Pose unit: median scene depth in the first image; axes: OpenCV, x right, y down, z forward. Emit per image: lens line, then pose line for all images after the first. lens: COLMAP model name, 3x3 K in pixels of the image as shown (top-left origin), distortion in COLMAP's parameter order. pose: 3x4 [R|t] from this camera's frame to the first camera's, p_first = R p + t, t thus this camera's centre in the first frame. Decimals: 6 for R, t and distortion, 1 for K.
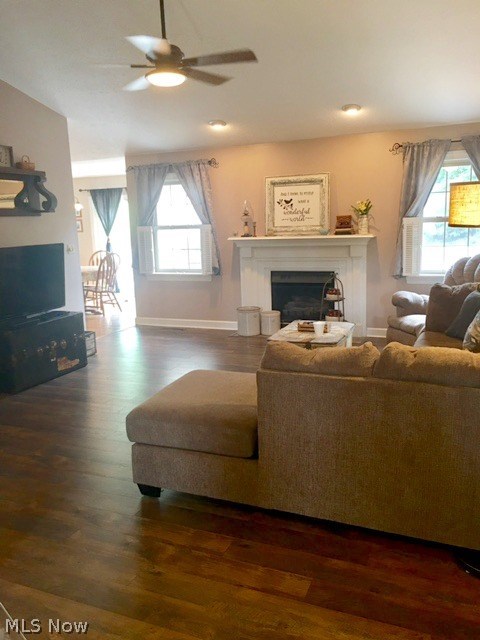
lens RADIAL K [[536.3, 0, 239.9], [0, 536.3, 322.0], [0, 0, 1]] dist [0.018353, 0.003060]
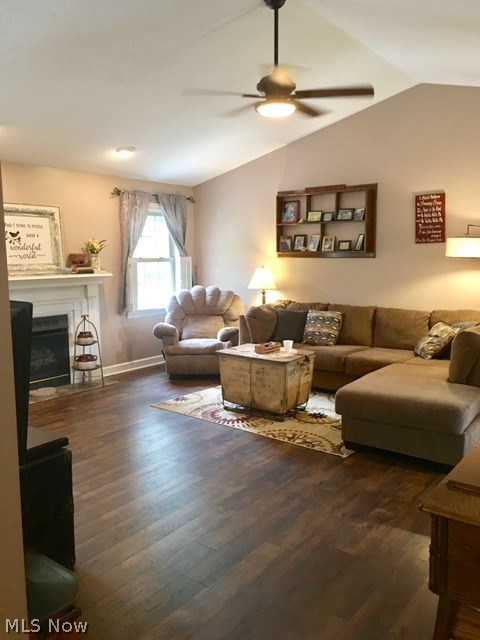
lens RADIAL K [[538.1, 0, 239.8], [0, 538.1, 317.7], [0, 0, 1]] dist [0.043088, -0.019616]
pose [[0.254148, -0.090246, 0.962946, -0.637768], [0.160785, 0.985725, 0.049946, -0.088102], [-0.953707, 0.142134, 0.265030, 0.486337]]
